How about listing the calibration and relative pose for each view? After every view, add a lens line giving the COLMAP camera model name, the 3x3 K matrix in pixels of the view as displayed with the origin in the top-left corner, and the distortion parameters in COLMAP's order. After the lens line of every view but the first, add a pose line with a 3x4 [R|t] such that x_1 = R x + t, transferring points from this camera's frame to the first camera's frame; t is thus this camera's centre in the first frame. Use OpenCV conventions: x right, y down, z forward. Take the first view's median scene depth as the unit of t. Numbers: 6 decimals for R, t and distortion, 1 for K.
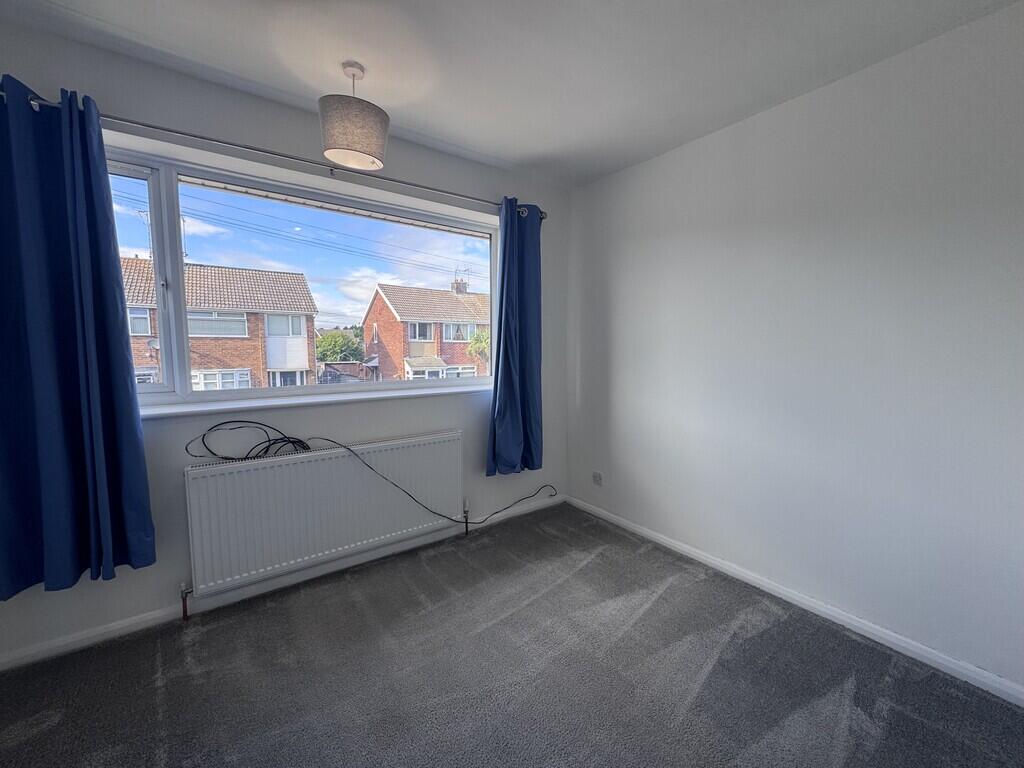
lens RADIAL K [[409.3, 0, 511.7], [0, 409.3, 381.7], [0, 0, 1]] dist [-0.001140, 0.000409]
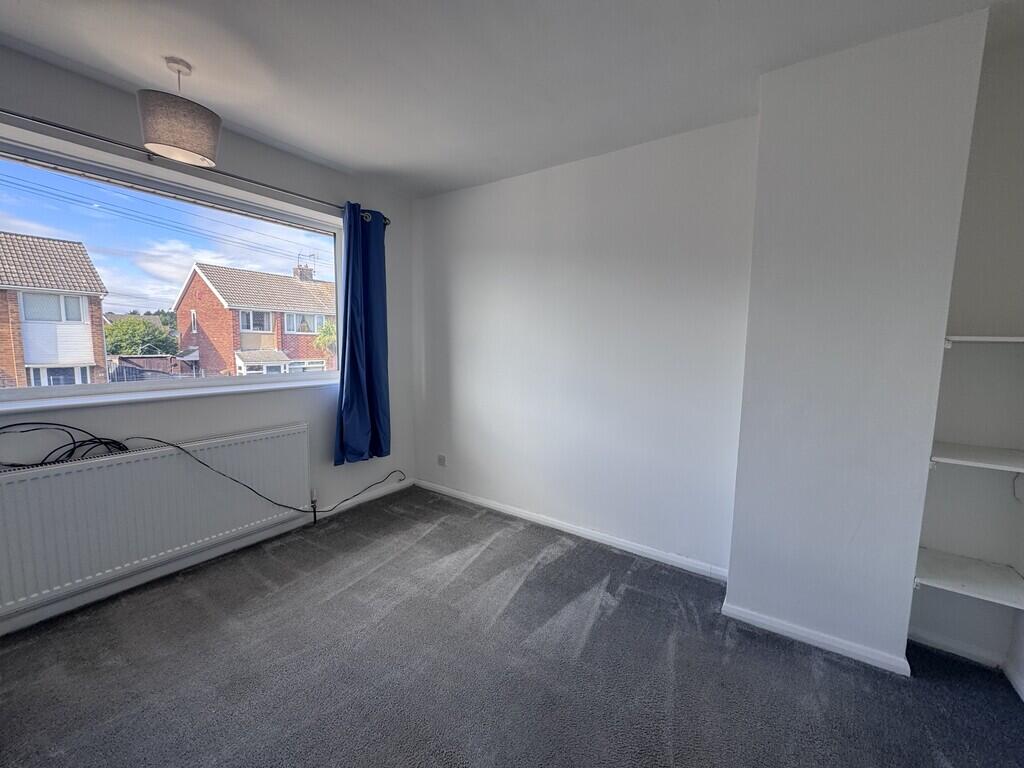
lens RADIAL K [[409.3, 0, 511.7], [0, 409.3, 381.7], [0, 0, 1]] dist [-0.001140, 0.000409]
pose [[0.943120, -0.018107, 0.331960, 0.023612], [0.013361, 0.999773, 0.016574, 0.003750], [-0.332185, -0.011196, 0.943148, -0.146426]]
